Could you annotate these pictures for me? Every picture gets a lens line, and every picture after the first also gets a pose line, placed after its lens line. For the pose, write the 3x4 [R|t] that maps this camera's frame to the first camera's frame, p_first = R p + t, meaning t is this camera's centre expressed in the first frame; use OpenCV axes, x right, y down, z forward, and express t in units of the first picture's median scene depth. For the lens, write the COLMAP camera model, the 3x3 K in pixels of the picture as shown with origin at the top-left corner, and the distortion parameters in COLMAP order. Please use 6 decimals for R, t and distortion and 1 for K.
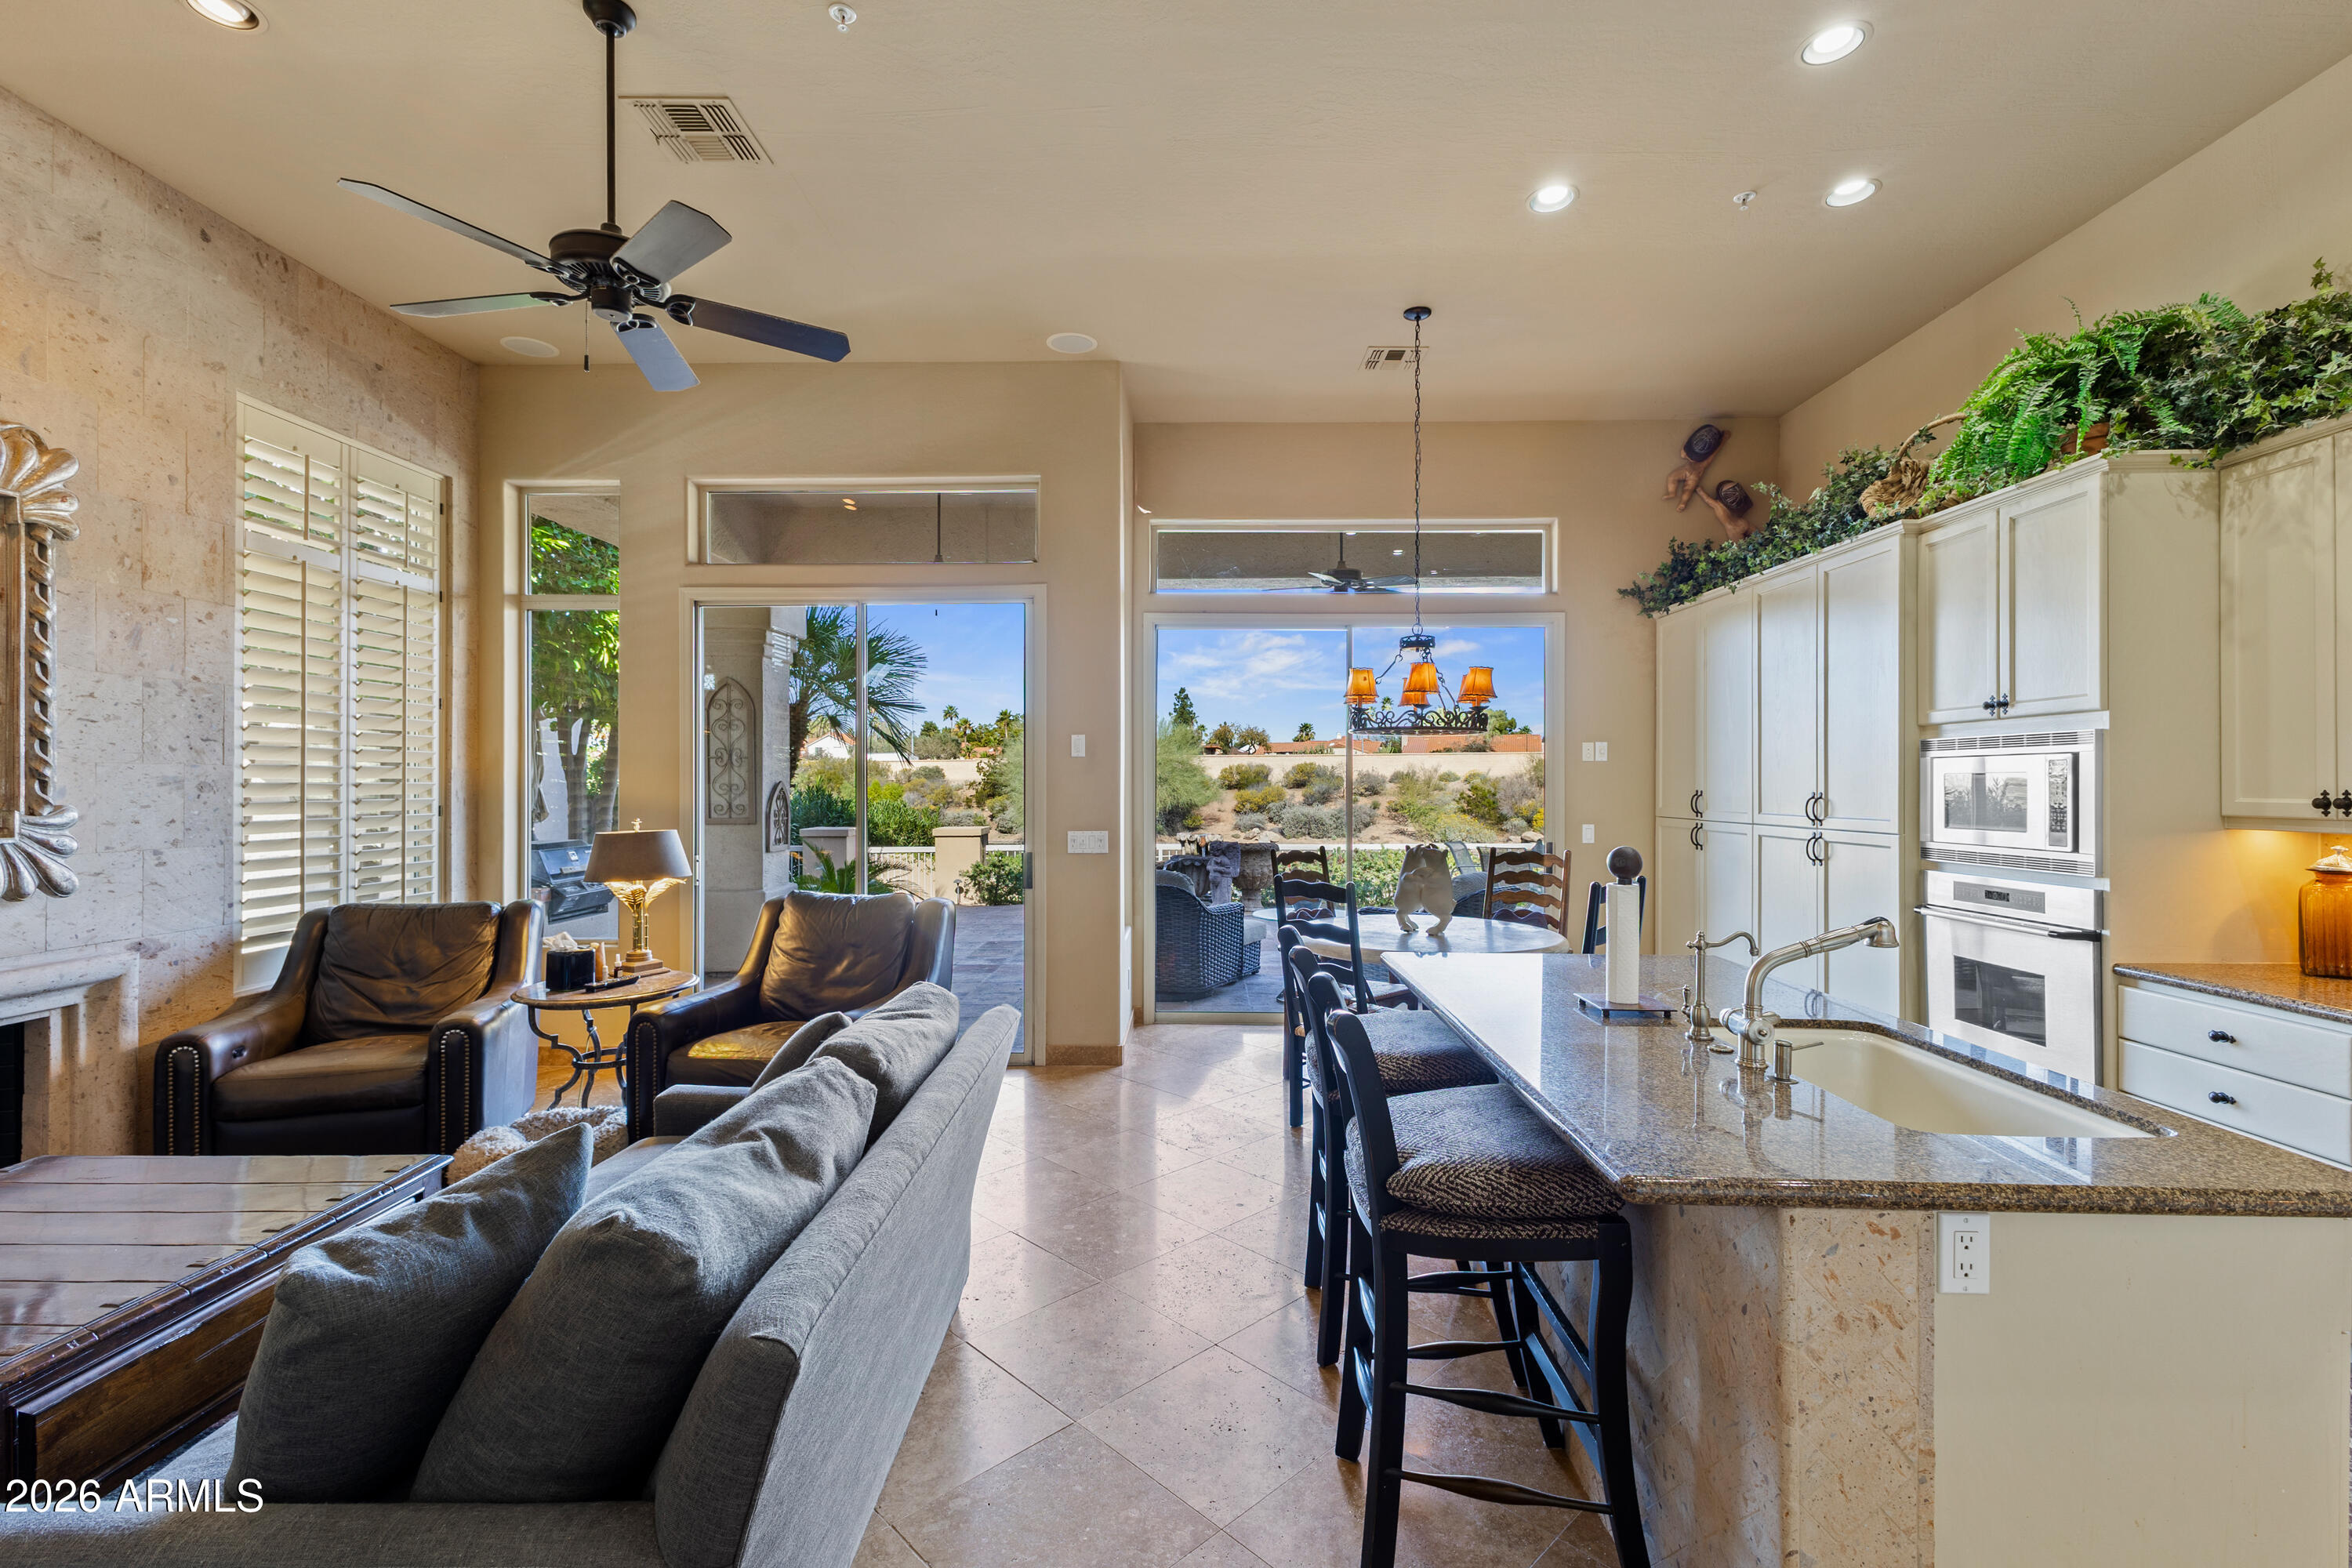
lens RADIAL K [[1019.4, 0, 1176.0], [0, 1019.4, 784.0], [0, 0, 1]] dist [0.001247, -0.000259]
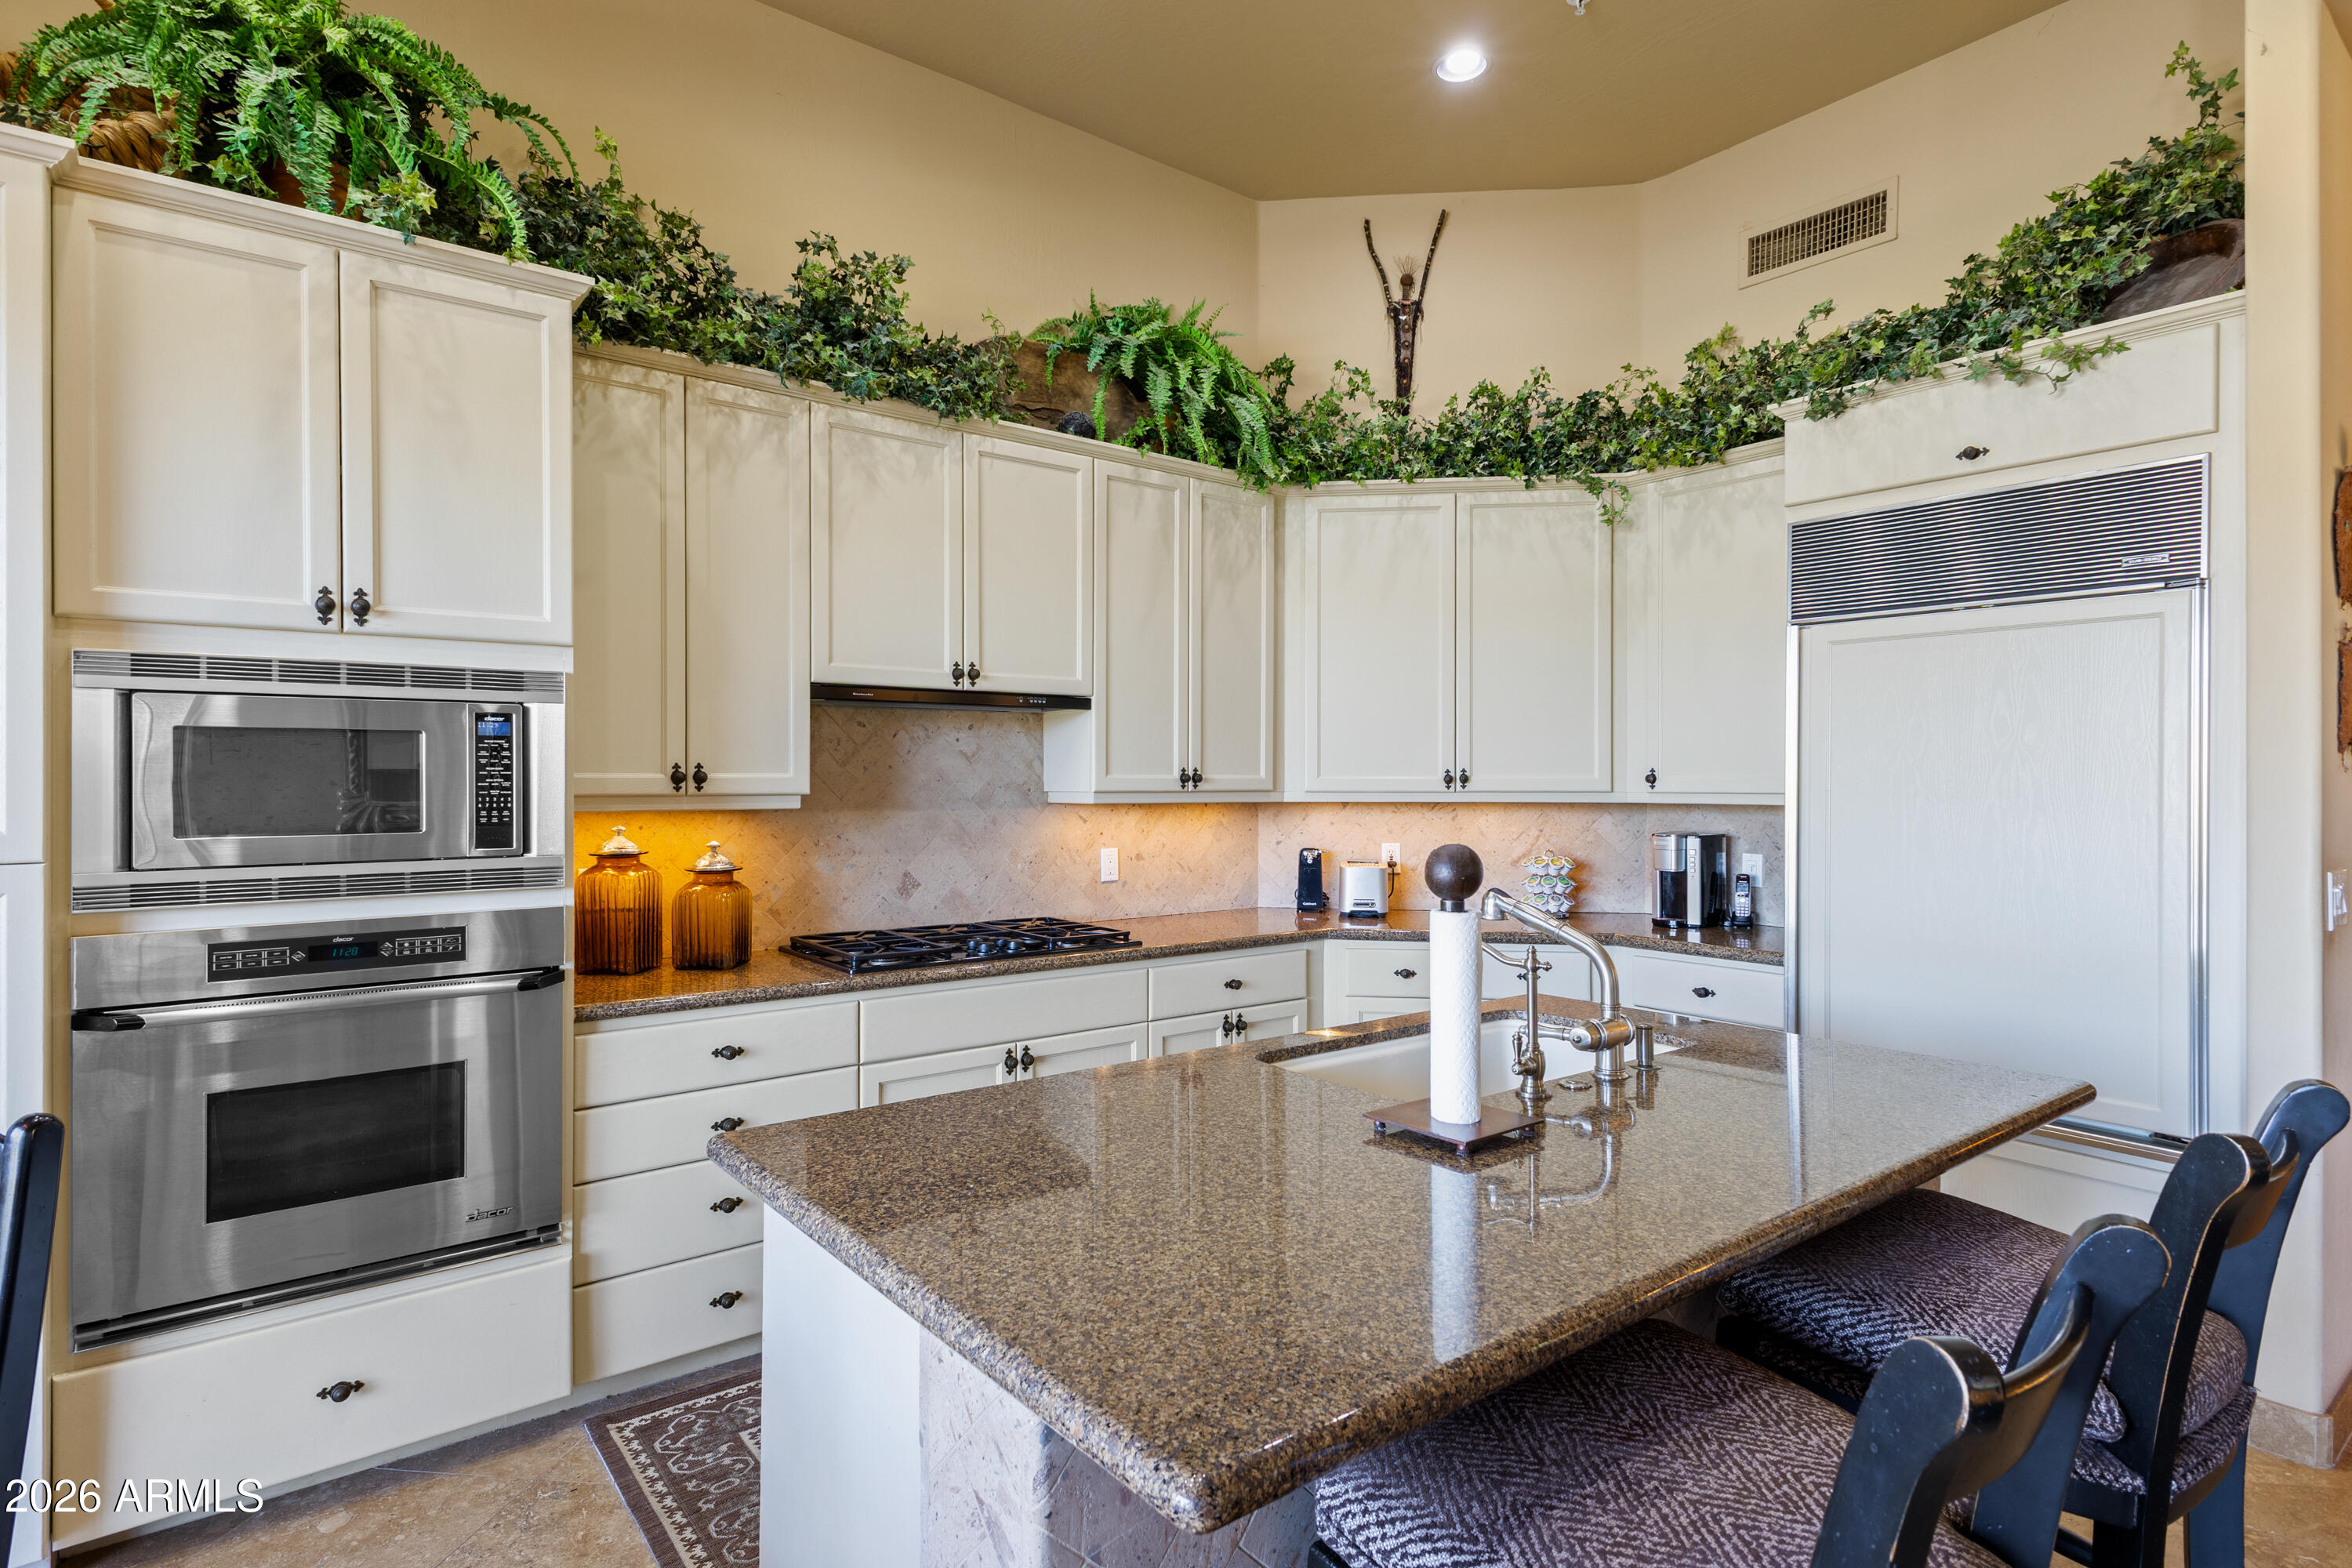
lens RADIAL K [[1193.7, 0, 1183.6], [0, 1193.7, 790.0], [0, 0, 1]] dist [0.003617, 0.000063]
pose [[-0.634194, -0.007481, 0.773138, 0.009812], [-0.000224, 0.999955, 0.009493, 0.012157], [-0.773174, 0.005847, -0.634167, 0.817555]]
